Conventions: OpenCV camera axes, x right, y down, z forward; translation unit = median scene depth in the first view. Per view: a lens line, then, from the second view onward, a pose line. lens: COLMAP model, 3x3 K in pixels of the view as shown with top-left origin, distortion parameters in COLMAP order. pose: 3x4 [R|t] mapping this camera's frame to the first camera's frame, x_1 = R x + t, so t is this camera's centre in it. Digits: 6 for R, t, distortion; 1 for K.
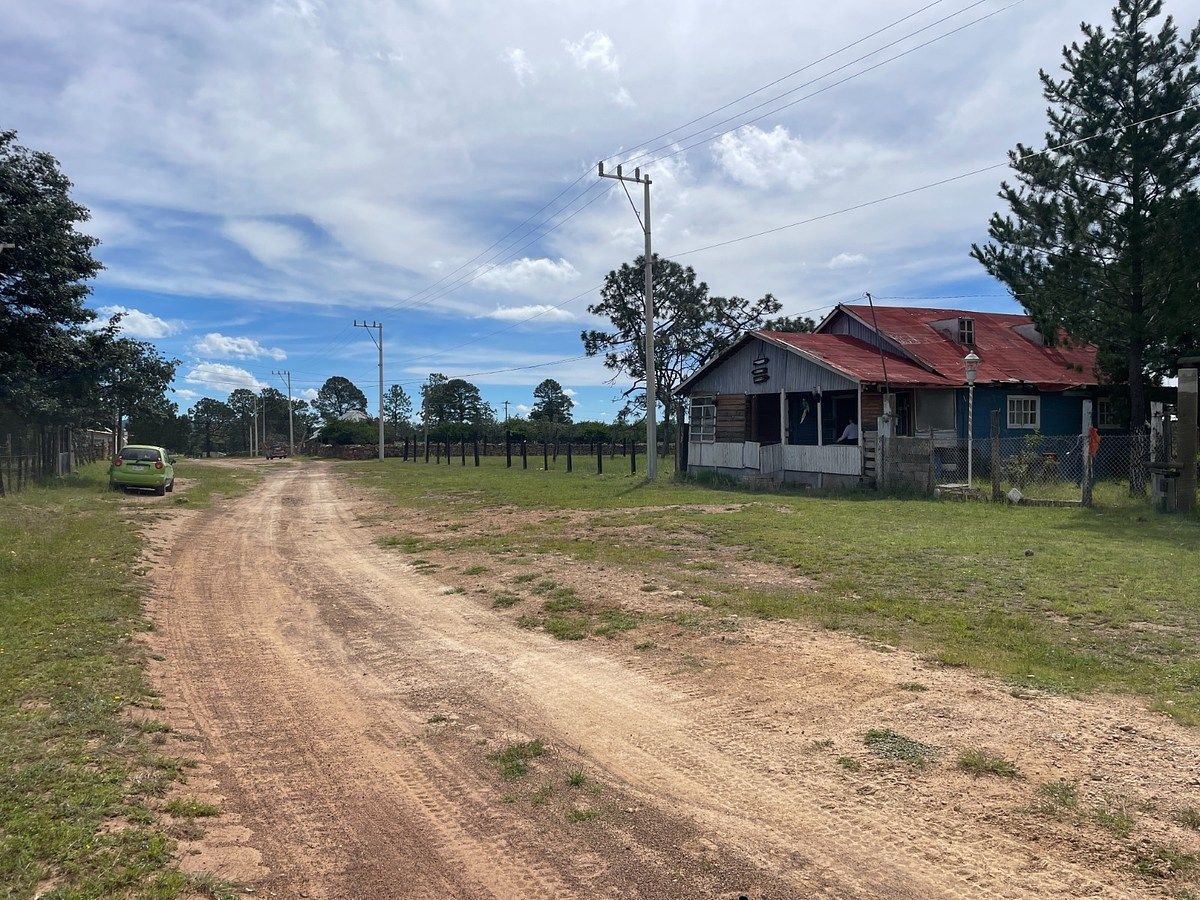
lens RADIAL K [[895.1, 0, 605.4], [0, 895.1, 444.4], [0, 0, 1]] dist [0.084159, -0.107035]
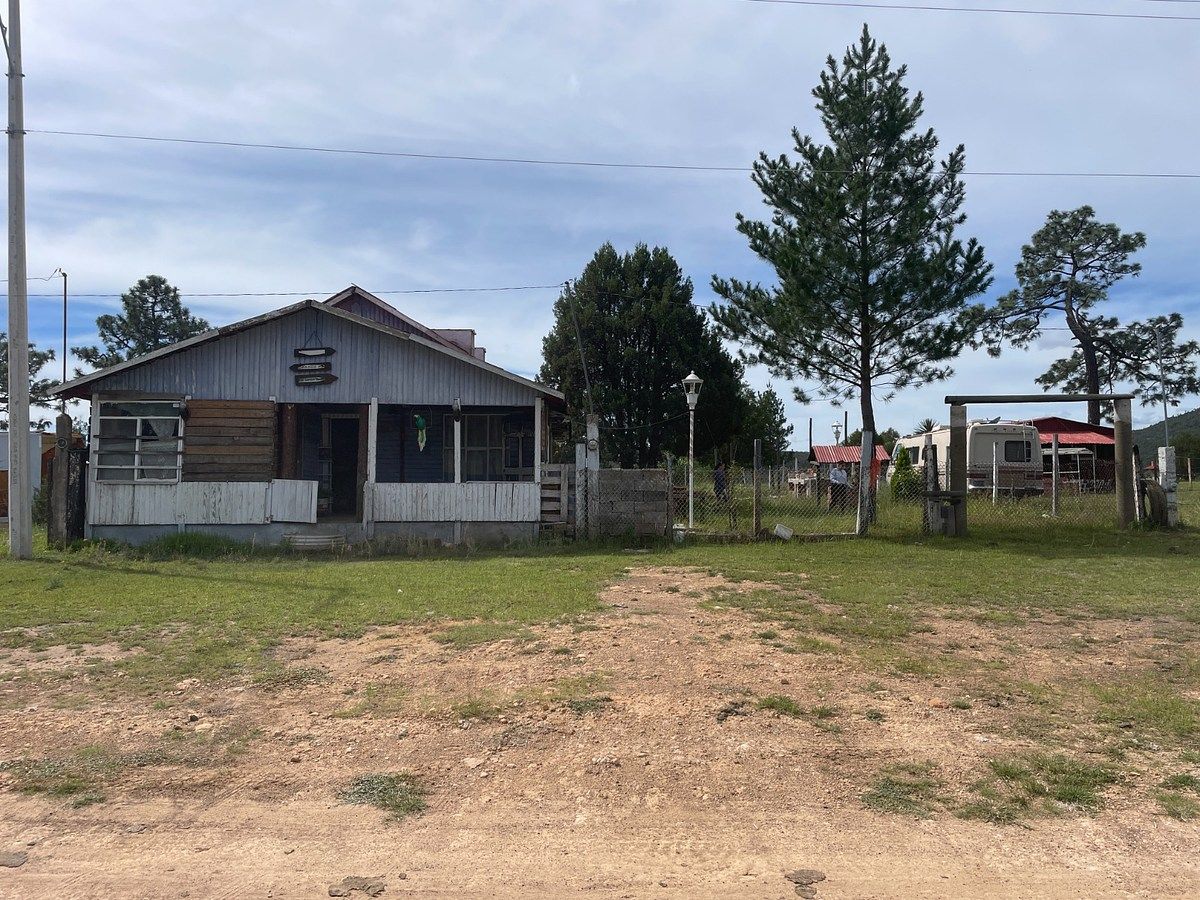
lens RADIAL K [[895.1, 0, 605.4], [0, 895.1, 444.4], [0, 0, 1]] dist [0.084159, -0.107035]
pose [[0.406385, 0.027069, 0.913301, -0.337592], [0.015098, 0.999226, -0.036334, -0.001344], [-0.913577, 0.028555, 0.405662, 0.586497]]
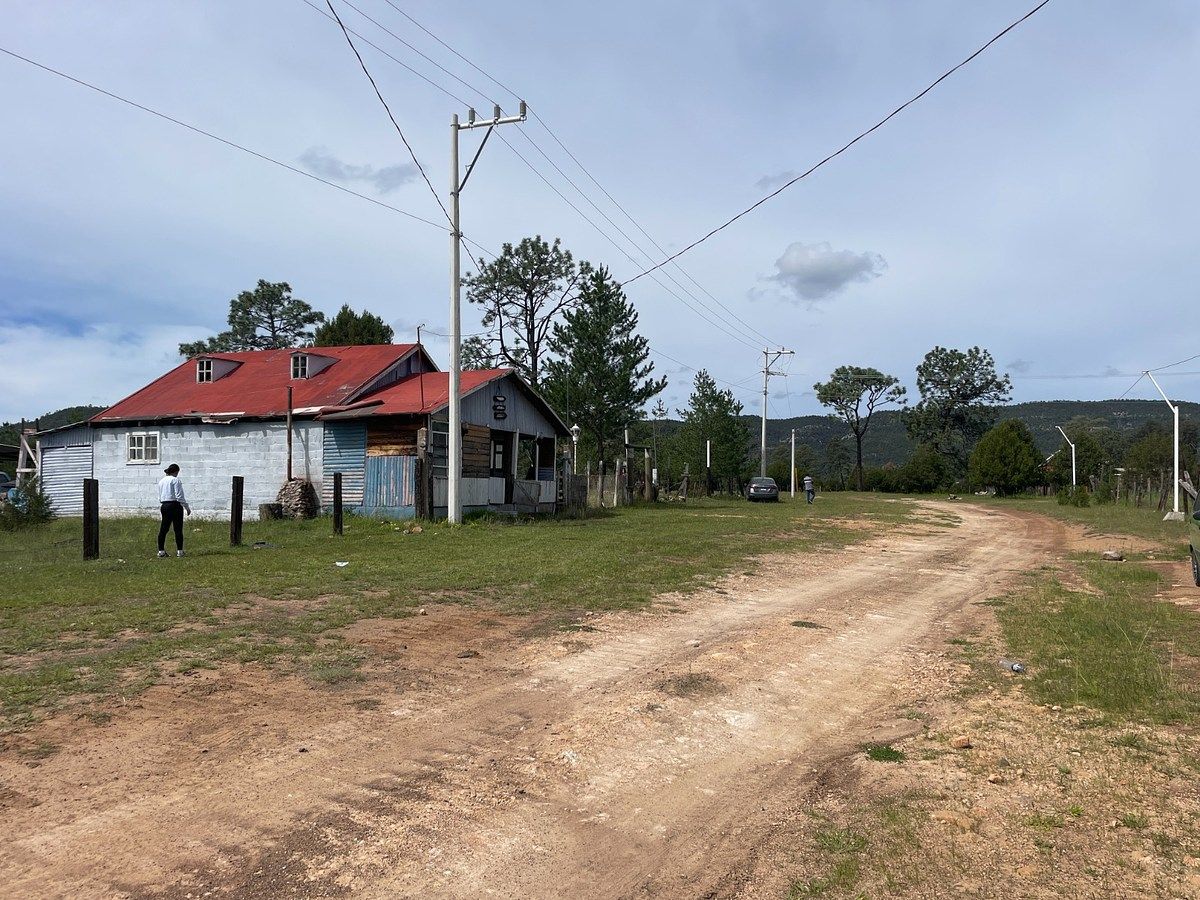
lens RADIAL K [[895.1, 0, 605.4], [0, 895.1, 444.4], [0, 0, 1]] dist [0.084159, -0.107035]
pose [[-0.687001, 0.035264, 0.725800, -0.456172], [0.009980, 0.999185, -0.039101, -0.000560], [-0.726588, -0.019619, -0.686794, 0.970104]]
